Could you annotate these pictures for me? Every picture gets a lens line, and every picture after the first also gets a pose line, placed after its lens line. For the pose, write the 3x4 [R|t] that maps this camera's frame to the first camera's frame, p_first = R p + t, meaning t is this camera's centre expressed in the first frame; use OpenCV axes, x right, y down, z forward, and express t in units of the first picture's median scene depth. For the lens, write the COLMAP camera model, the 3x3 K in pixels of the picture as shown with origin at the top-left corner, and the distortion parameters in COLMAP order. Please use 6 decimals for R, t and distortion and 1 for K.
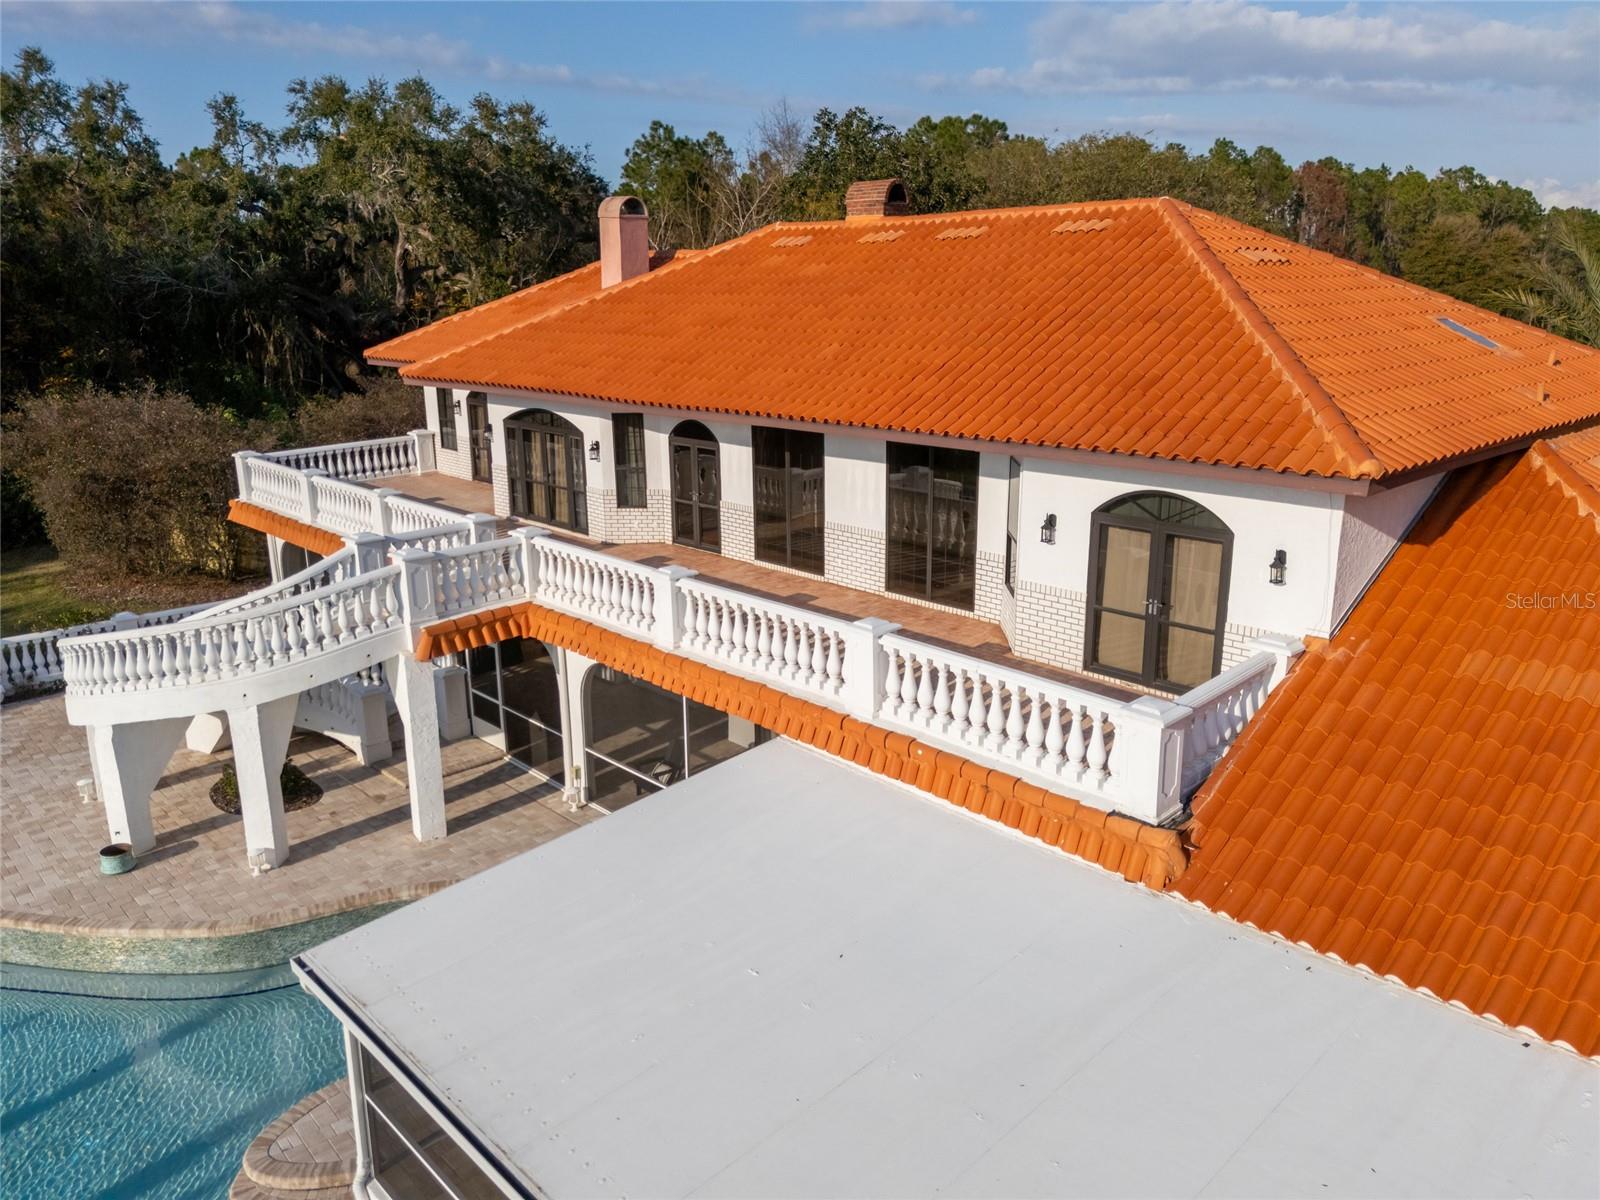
lens RADIAL K [[1184.4, 0, 813.9], [0, 1184.4, 600.5], [0, 0, 1]] dist [0.065395, -0.059649]
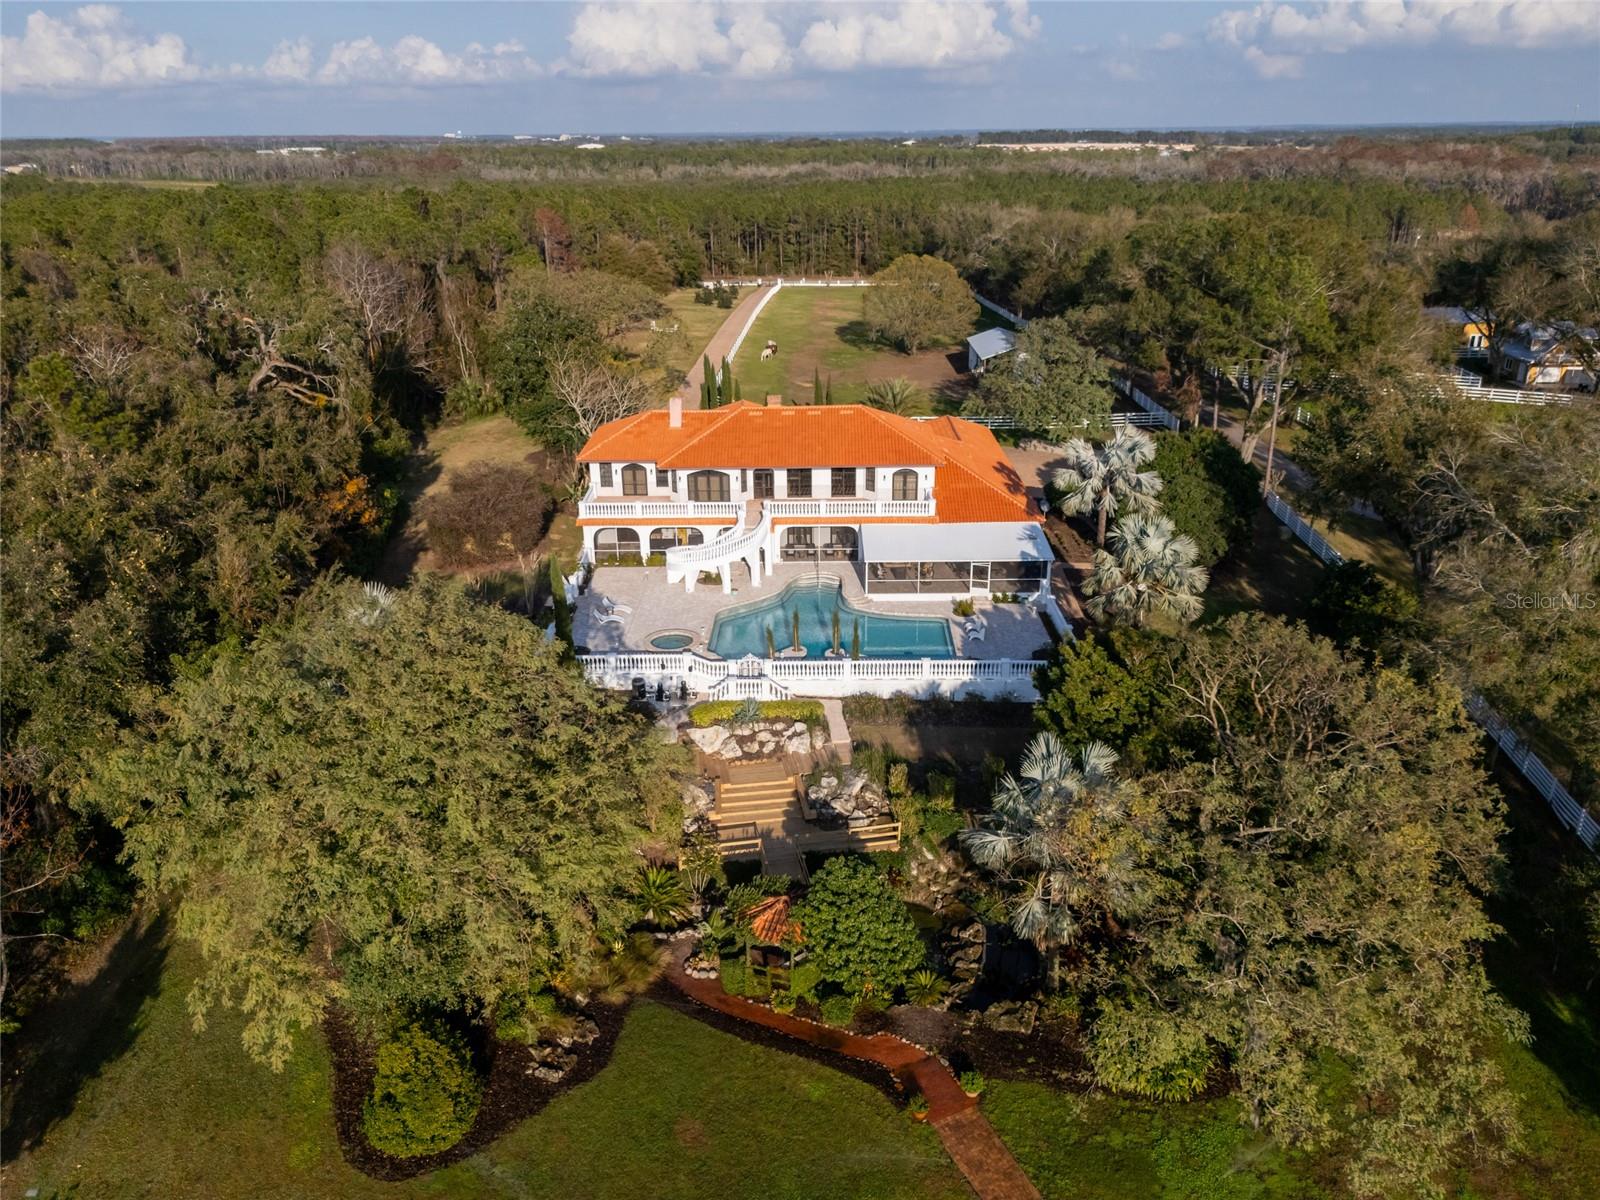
lens RADIAL K [[1184.4, 0, 804.9], [0, 1184.4, 598.4], [0, 0, 1]] dist [0.065395, -0.059649]
pose [[0.685858, -0.269380, 0.676043, -2.714343], [0.193338, 0.963032, 0.187590, -0.430731], [-0.701584, 0.002045, 0.712584, -1.852872]]
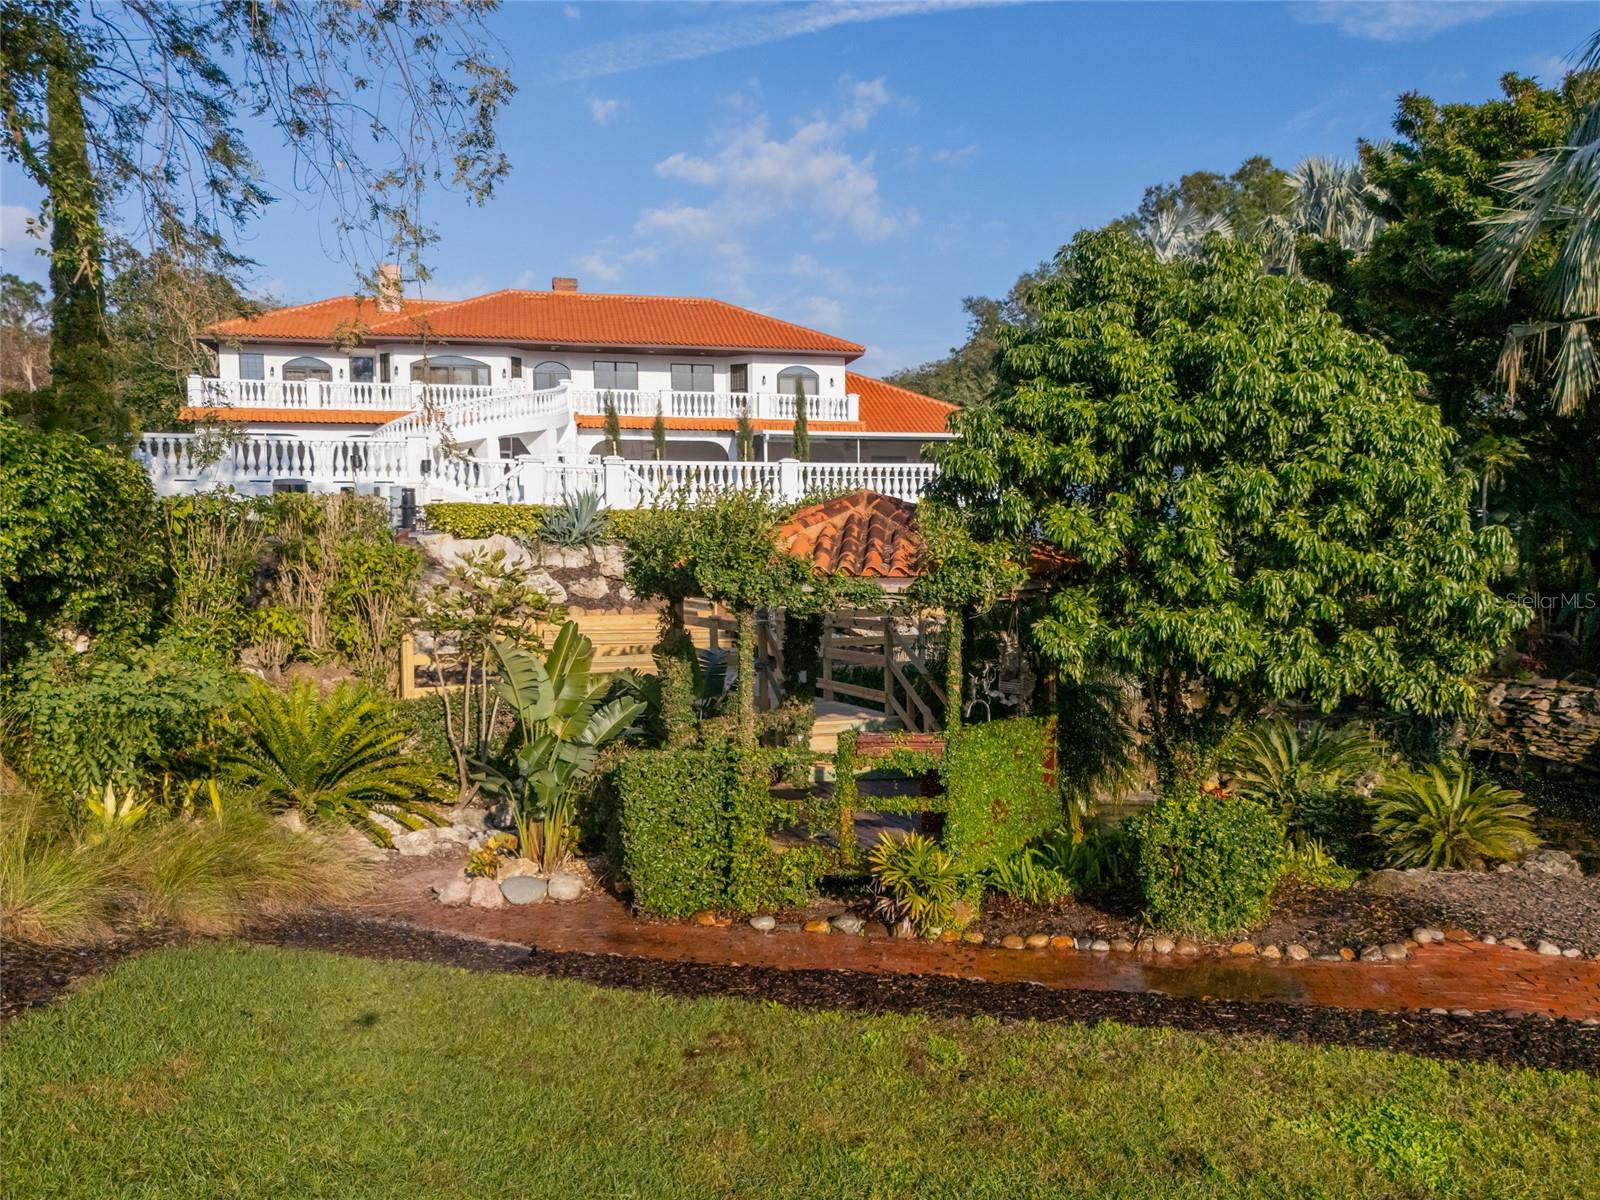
lens RADIAL K [[1232.4, 0, 819.9], [0, 1232.4, 676.4], [0, 0, 1]] dist [0.065213, -0.022056]
pose [[0.496617, -0.082794, 0.864012, -1.888475], [0.232489, 0.971755, -0.040512, 0.629069], [-0.836254, 0.220993, 0.501838, -0.472728]]
